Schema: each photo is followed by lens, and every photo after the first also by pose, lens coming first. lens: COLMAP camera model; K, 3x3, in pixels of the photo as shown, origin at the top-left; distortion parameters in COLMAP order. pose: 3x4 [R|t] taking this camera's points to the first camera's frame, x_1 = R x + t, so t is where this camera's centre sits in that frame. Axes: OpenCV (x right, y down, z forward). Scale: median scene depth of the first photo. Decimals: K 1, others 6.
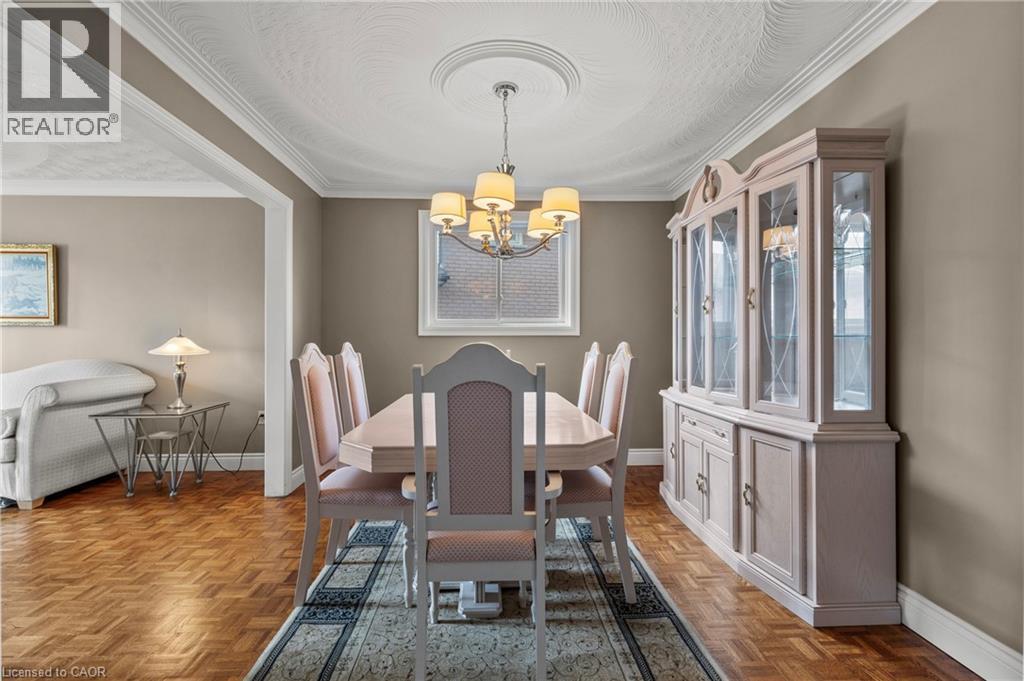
lens RADIAL K [[451.3, 0, 508.5], [0, 451.3, 340.9], [0, 0, 1]] dist [-0.000588, -0.000194]
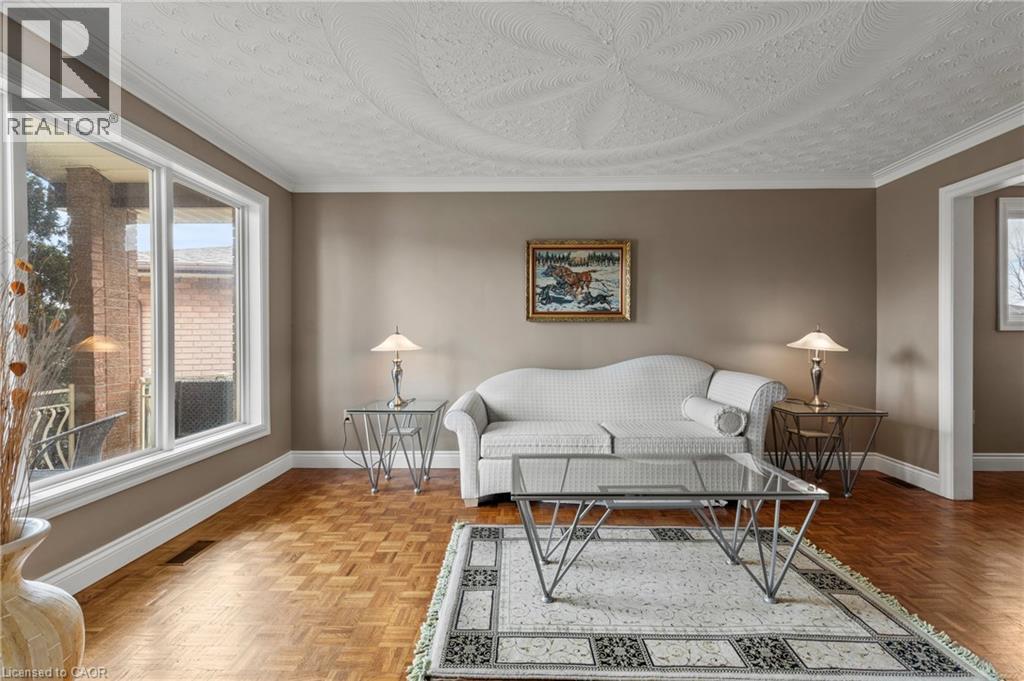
lens RADIAL K [[462.2, 0, 508.2], [0, 462.2, 336.5], [0, 0, 1]] dist [-0.000368, 0.000711]
pose [[0.998673, -0.000621, -0.051500, -1.221312], [0.000383, 0.999989, -0.004624, 0.003895], [0.051503, 0.004599, 0.998662, -0.030546]]
